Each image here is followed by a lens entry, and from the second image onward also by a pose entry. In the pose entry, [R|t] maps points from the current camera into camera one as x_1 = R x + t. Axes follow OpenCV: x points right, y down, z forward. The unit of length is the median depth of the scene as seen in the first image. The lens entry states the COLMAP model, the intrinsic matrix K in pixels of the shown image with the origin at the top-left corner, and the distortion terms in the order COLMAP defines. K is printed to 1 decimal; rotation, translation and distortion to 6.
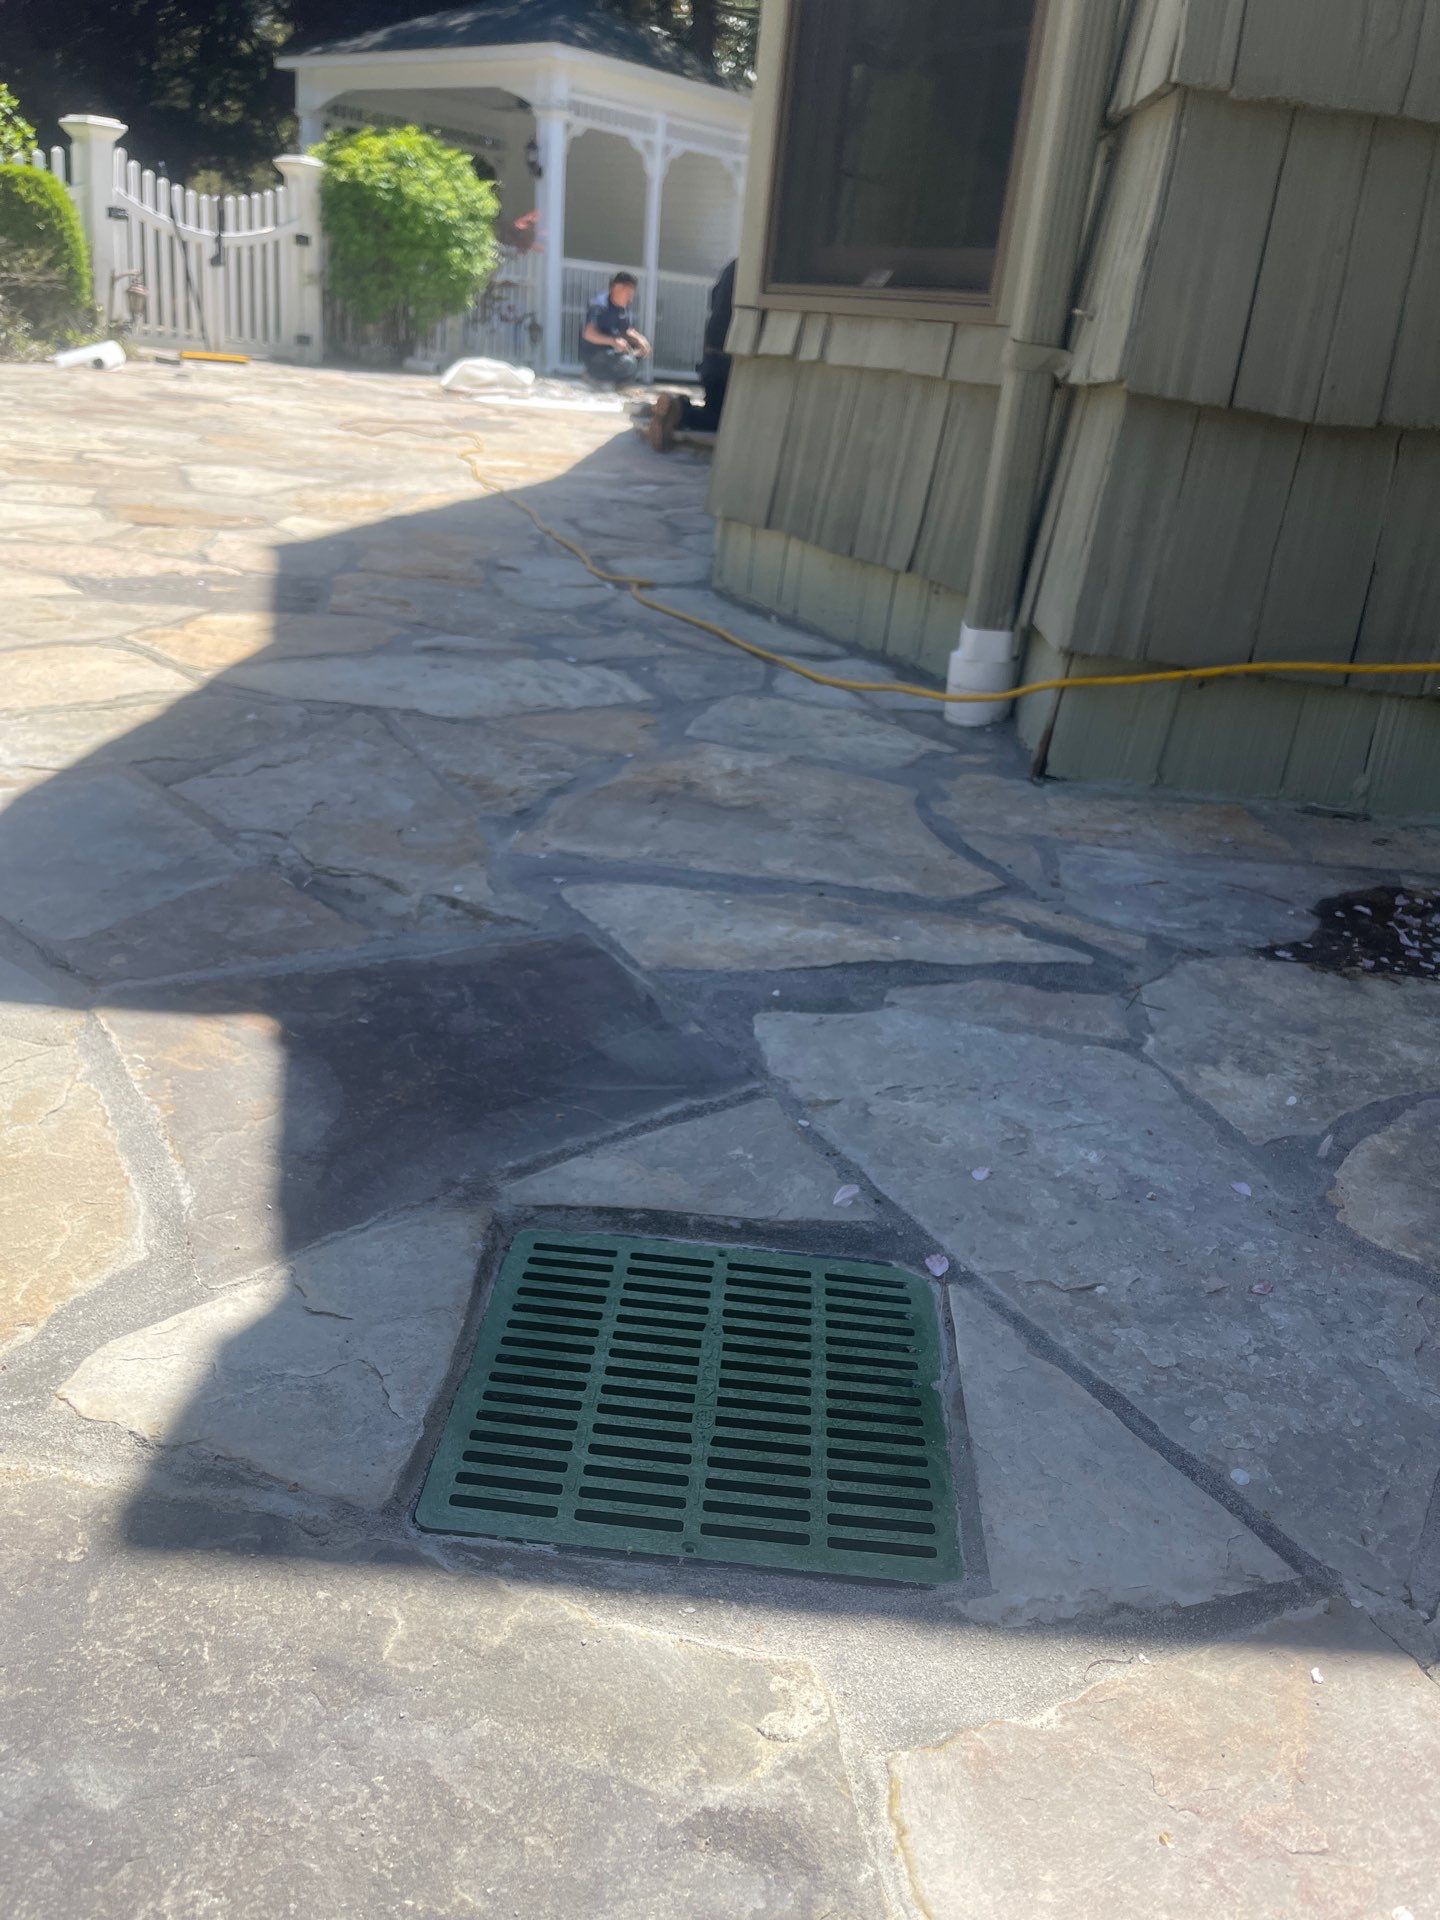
lens RADIAL K [[1438.5, 0, 713.9], [0, 1438.5, 965.4], [0, 0, 1]] dist [0.083979, -0.132603]
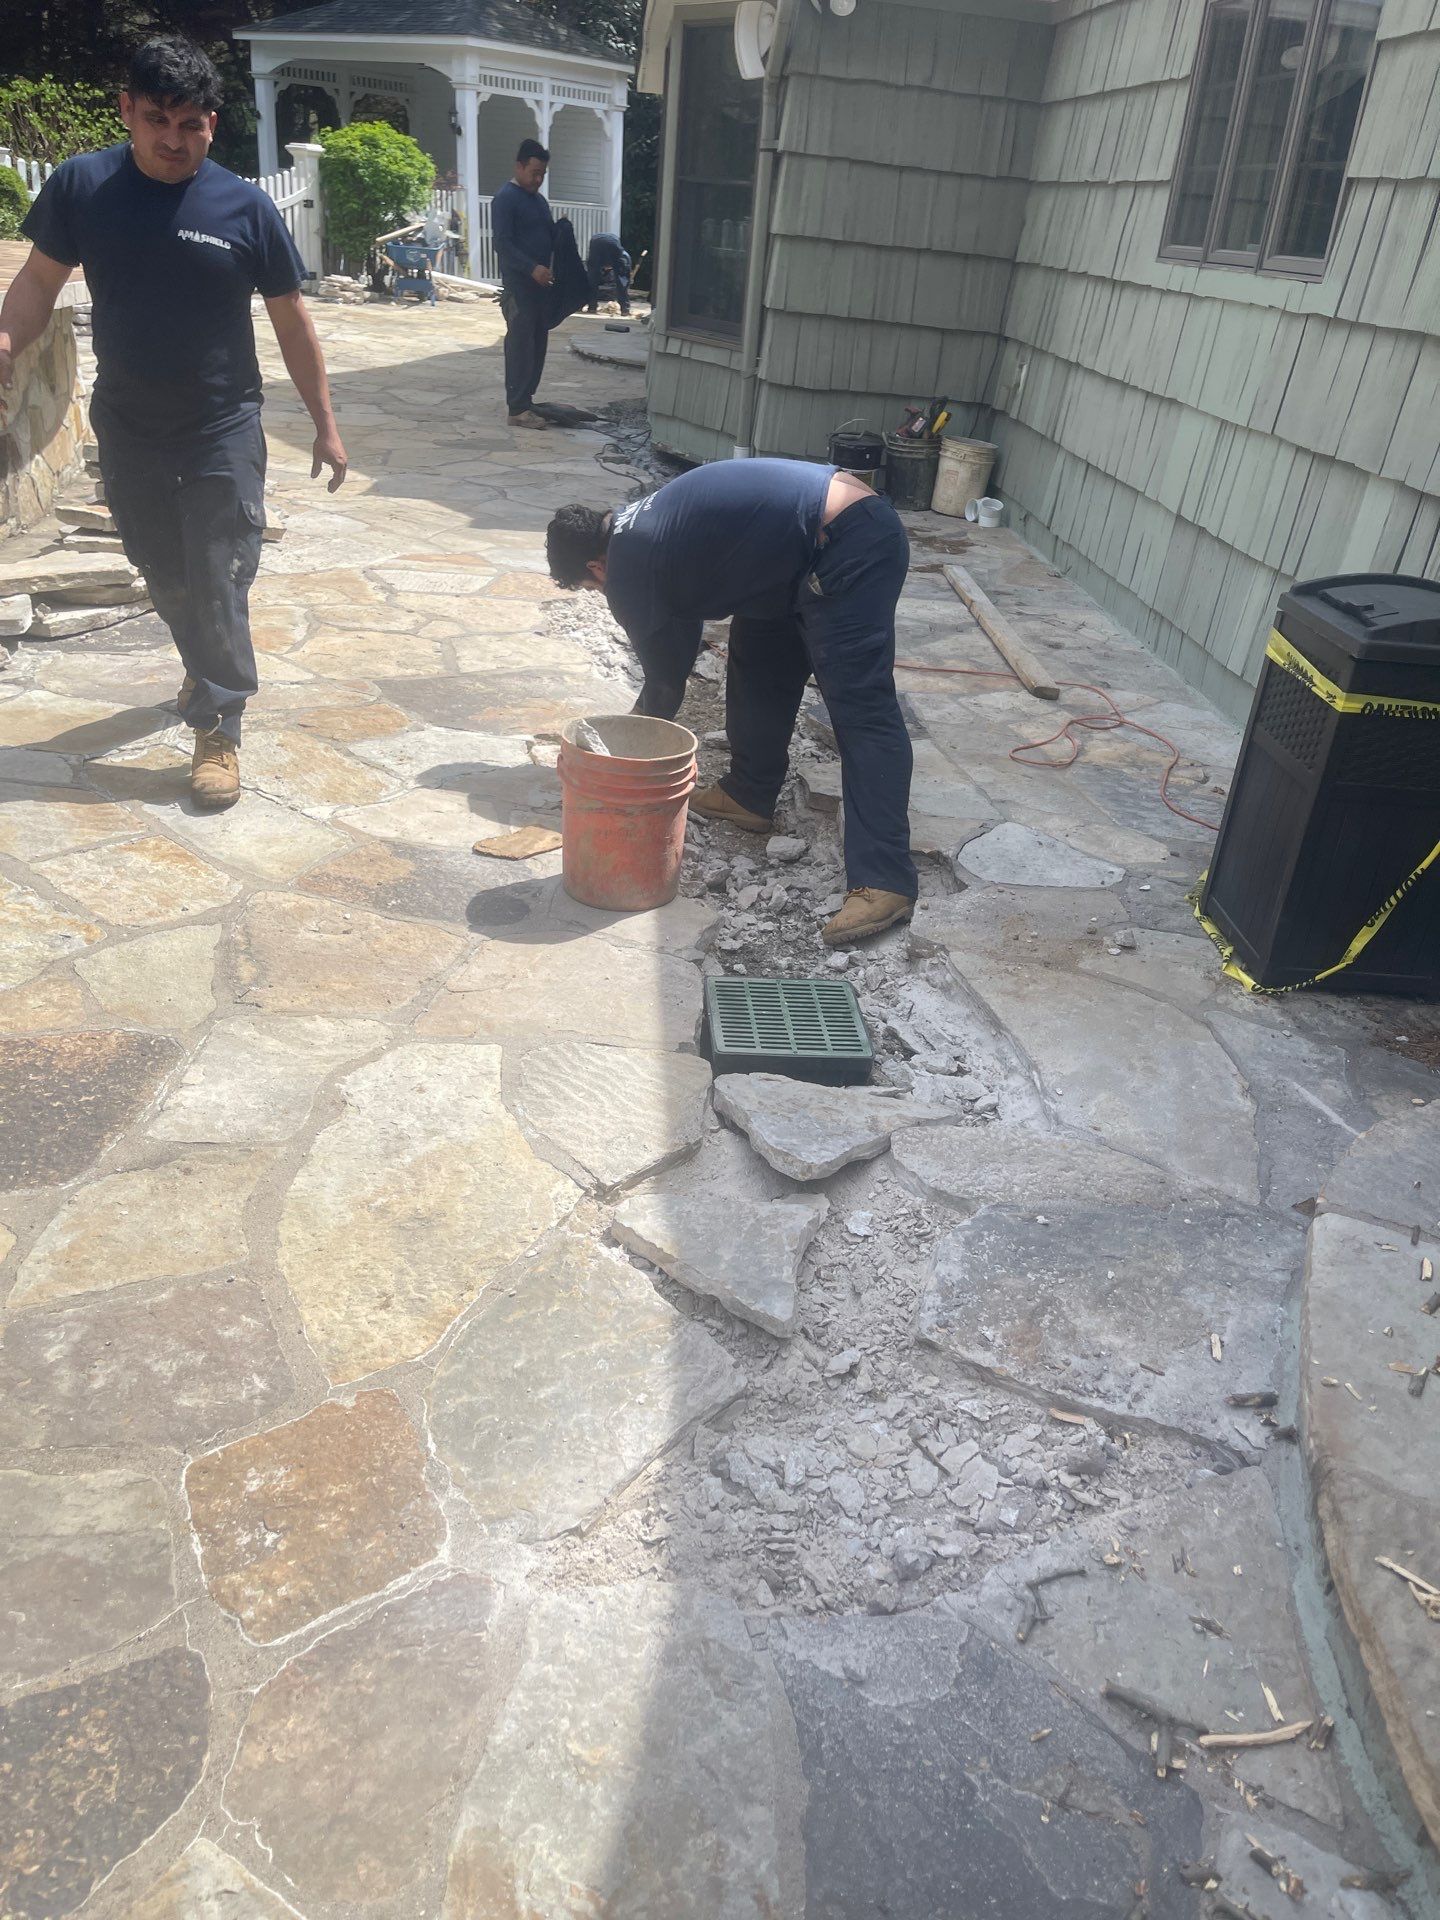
lens RADIAL K [[1446.3, 0, 729.4], [0, 1446.3, 957.7], [0, 0, 1]] dist [0.083358, -0.118406]
pose [[0.994619, -0.061607, 0.083293, -0.041698], [0.055019, 0.995339, 0.079202, 0.140727], [-0.087784, -0.074193, 0.993373, -0.509222]]
